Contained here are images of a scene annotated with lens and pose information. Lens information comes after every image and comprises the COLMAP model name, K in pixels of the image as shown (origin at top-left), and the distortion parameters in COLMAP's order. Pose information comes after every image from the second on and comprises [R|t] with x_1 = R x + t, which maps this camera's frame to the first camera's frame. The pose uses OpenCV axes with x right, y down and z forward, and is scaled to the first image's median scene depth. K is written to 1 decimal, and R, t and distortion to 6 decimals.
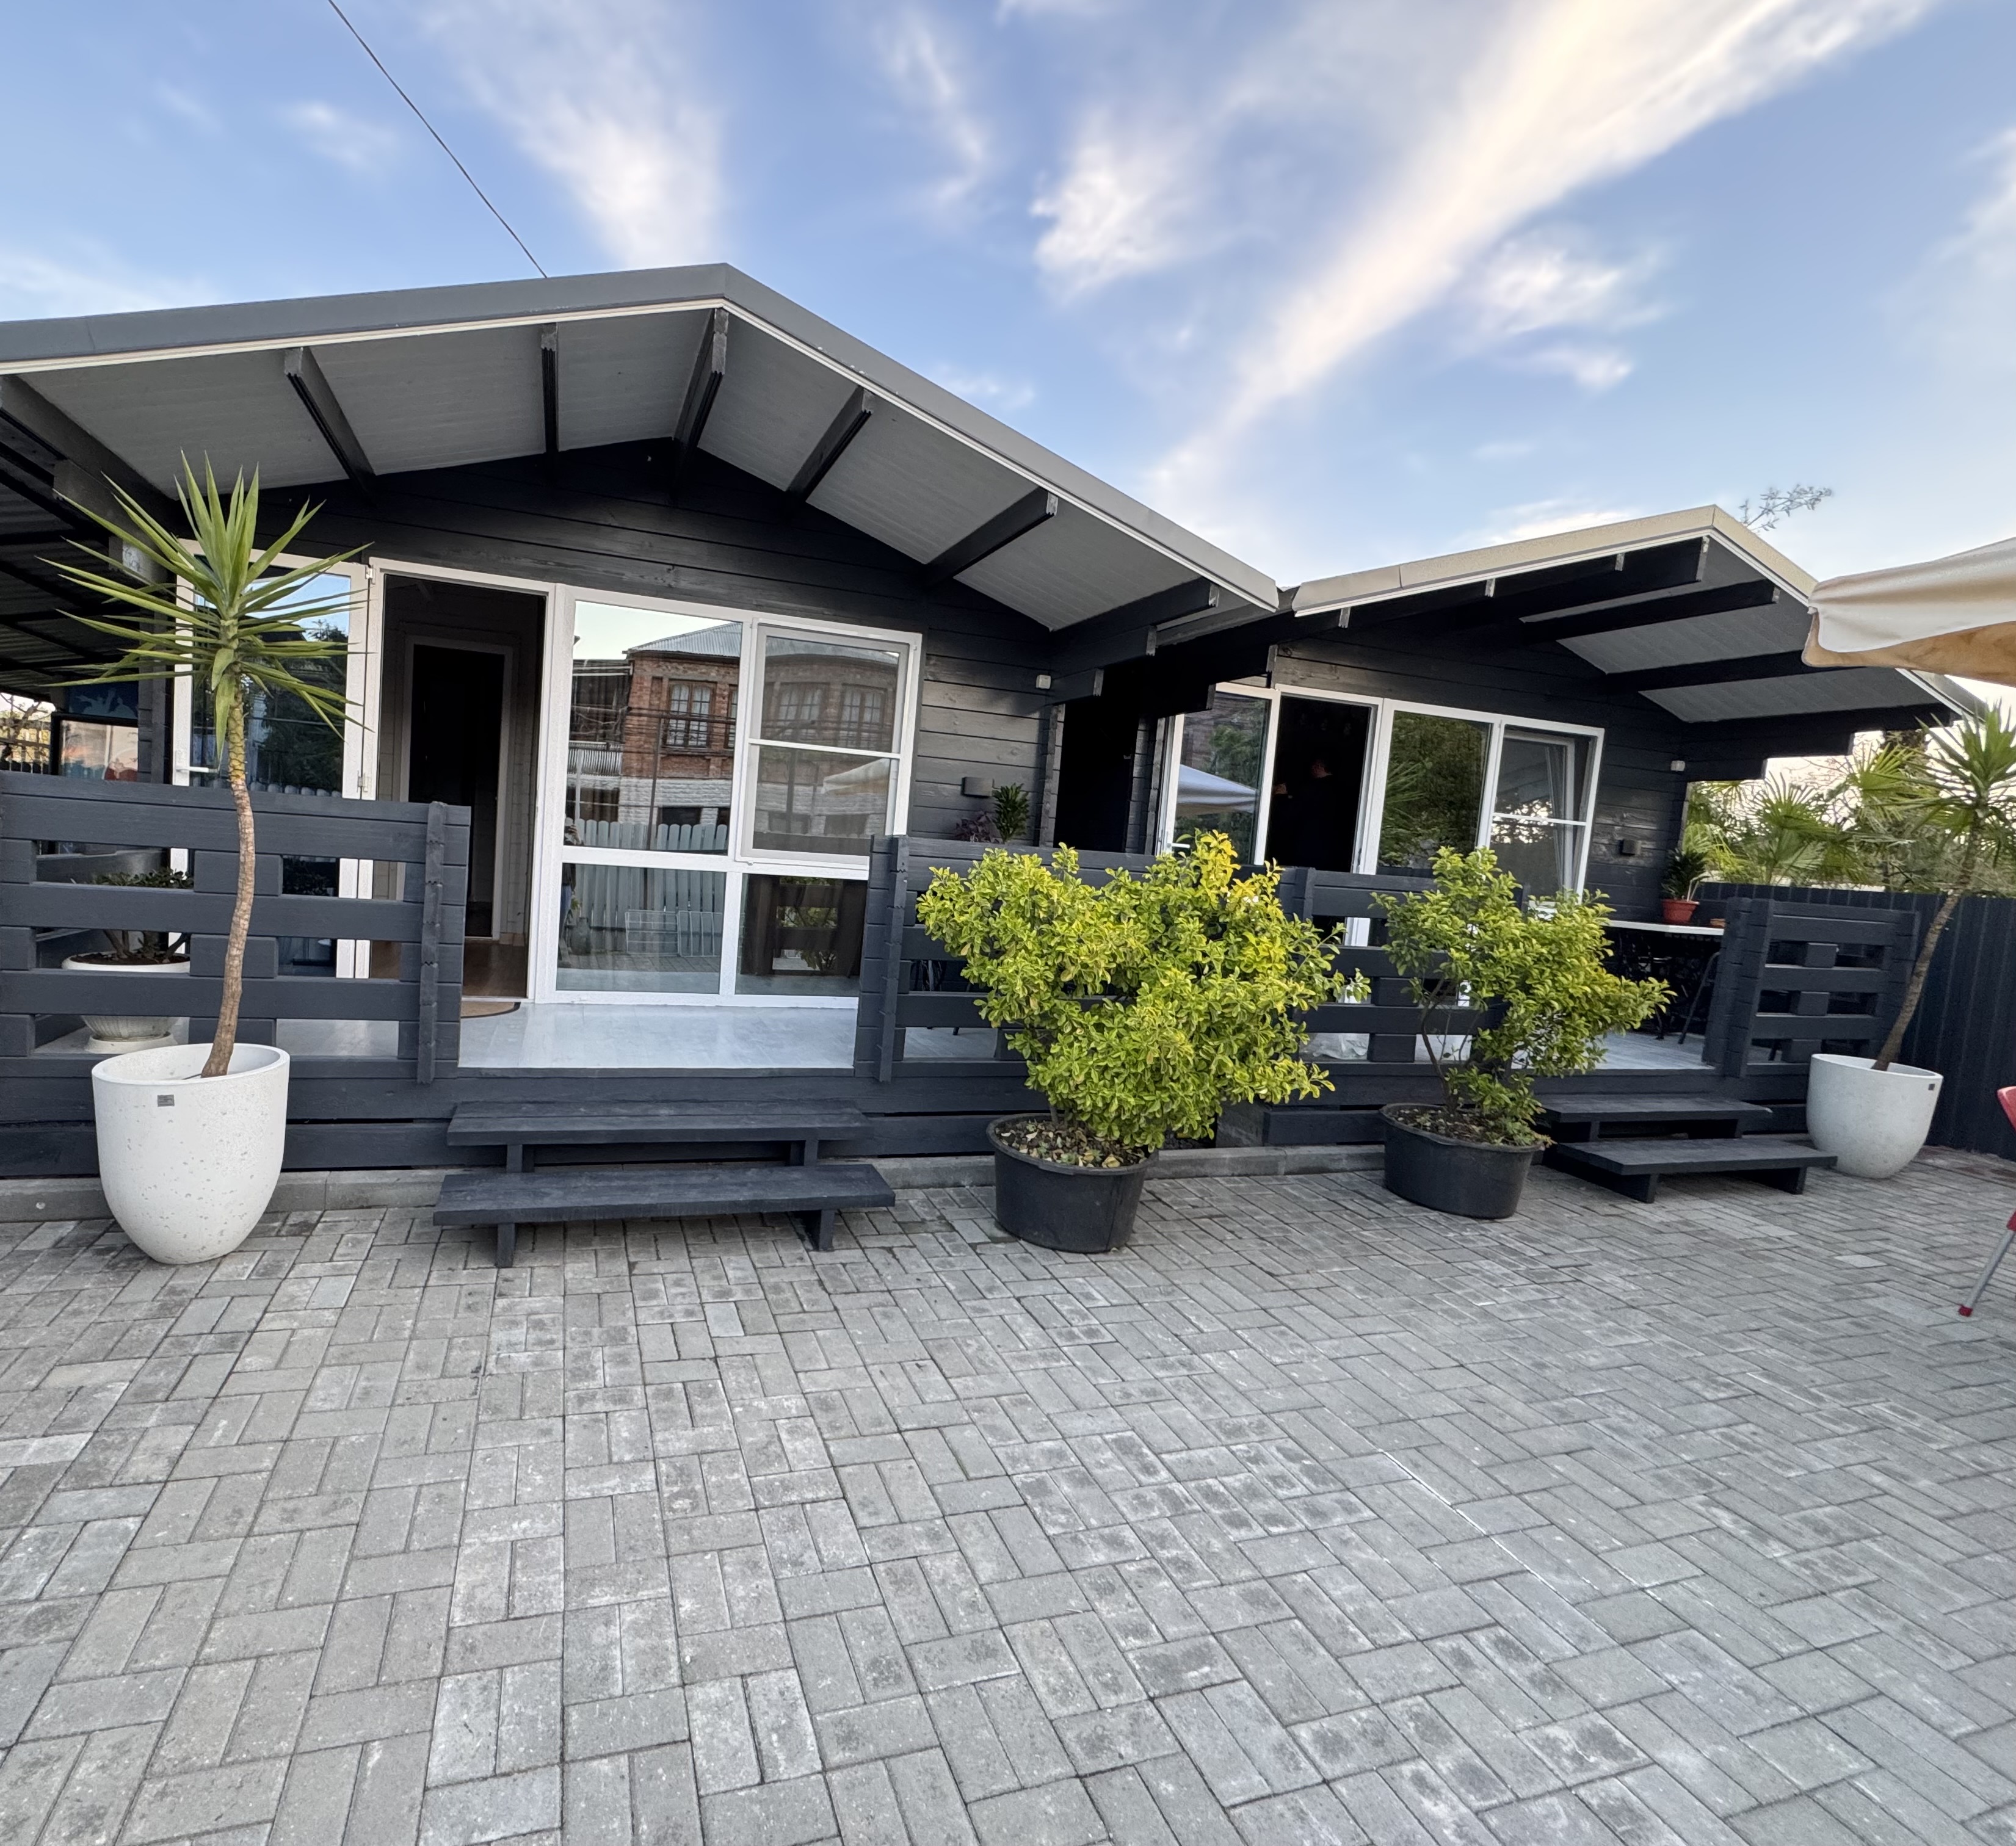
lens RADIAL K [[1014.8, 0, 891.1], [0, 1014.8, 904.5], [0, 0, 1]] dist [0.004816, 0.000588]
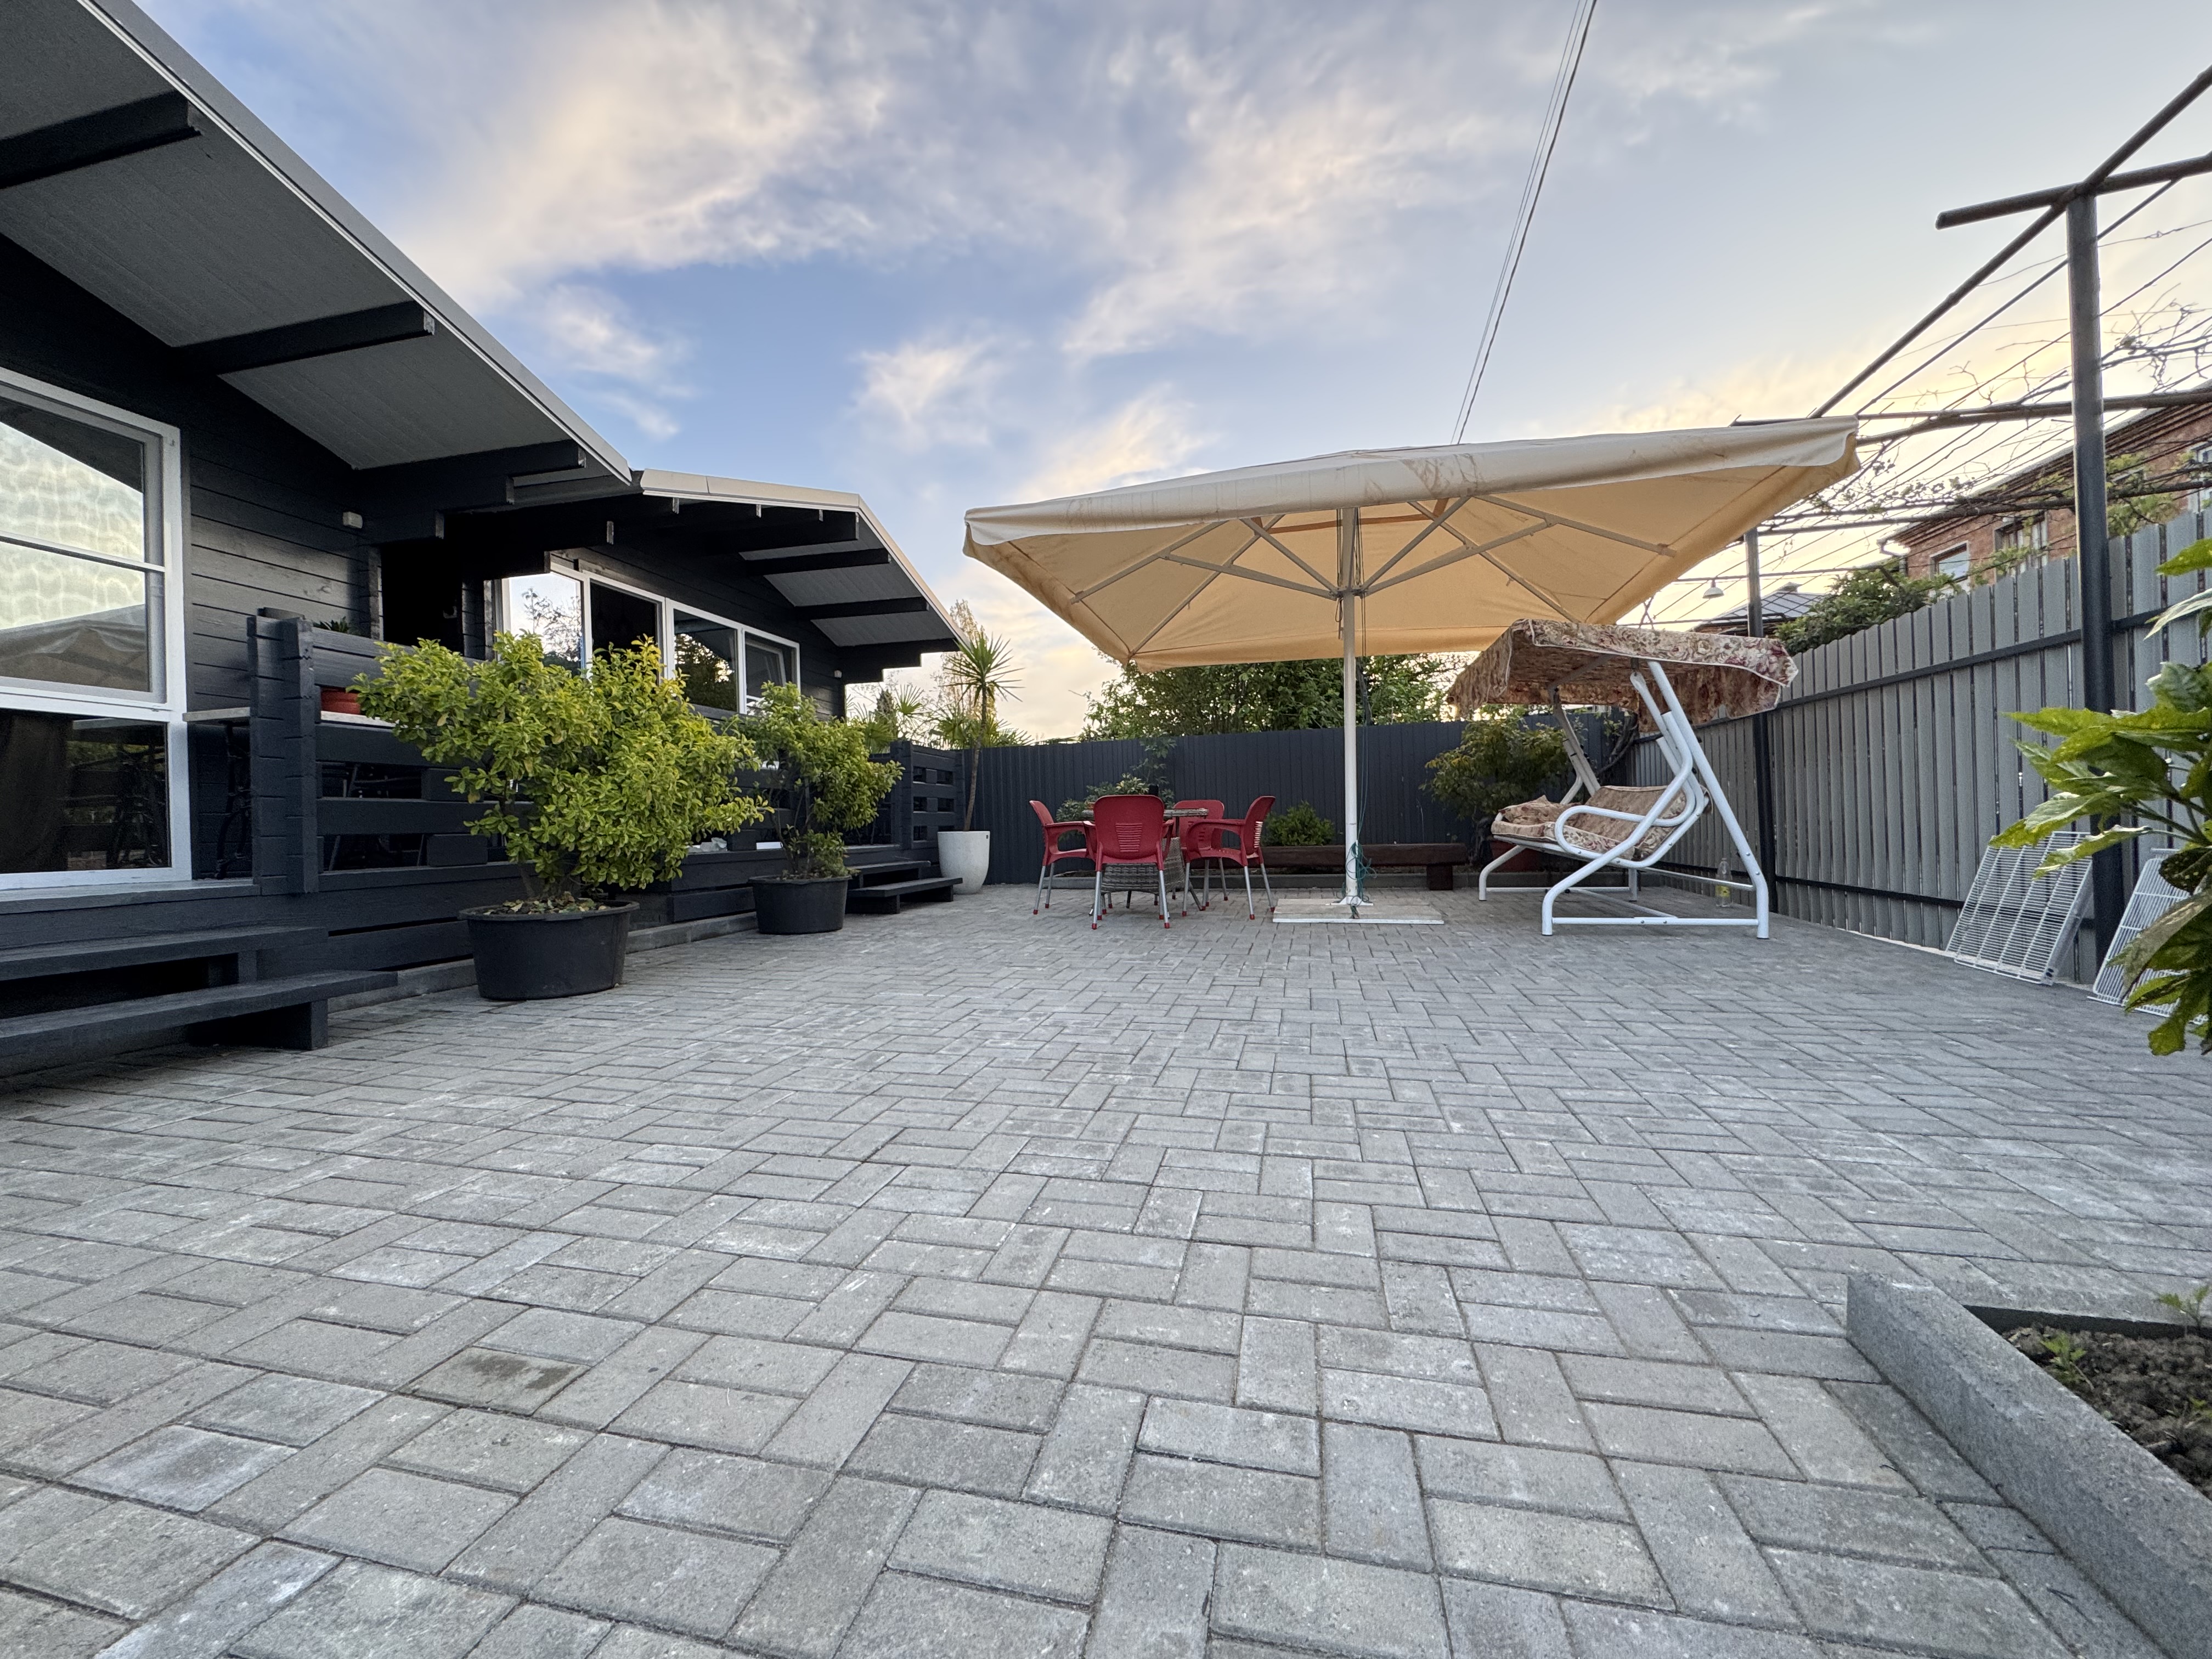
lens RADIAL K [[885.8, 0, 1104.1], [0, 885.8, 834.1], [0, 0, 1]] dist [0.021312, -0.000348]
pose [[0.518701, -0.102168, 0.848829, -0.248712], [0.129096, 0.990810, 0.040369, 0.140236], [-0.845153, 0.088641, 0.527123, -0.030473]]
